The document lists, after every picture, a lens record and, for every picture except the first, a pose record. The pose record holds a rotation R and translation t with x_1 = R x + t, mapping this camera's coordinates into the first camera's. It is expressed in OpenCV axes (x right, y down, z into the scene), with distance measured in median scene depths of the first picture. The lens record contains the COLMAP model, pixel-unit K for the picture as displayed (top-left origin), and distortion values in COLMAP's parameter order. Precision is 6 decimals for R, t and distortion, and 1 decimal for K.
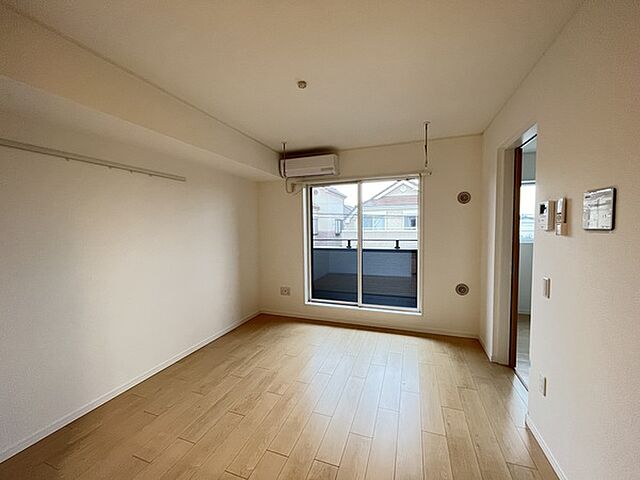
lens RADIAL K [[258.7, 0, 320.6], [0, 258.7, 241.0], [0, 0, 1]] dist [-0.004347, 0.000804]
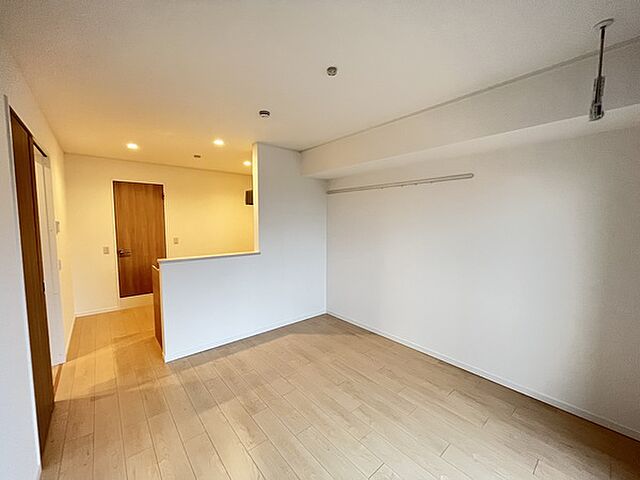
lens RADIAL K [[258.7, 0, 321.2], [0, 258.7, 239.7], [0, 0, 1]] dist [-0.004347, 0.000804]
pose [[-0.494621, 0.086997, -0.864744, 0.569087], [-0.033376, 0.992342, 0.118925, -0.130458], [0.868468, 0.087685, -0.487929, 1.086633]]
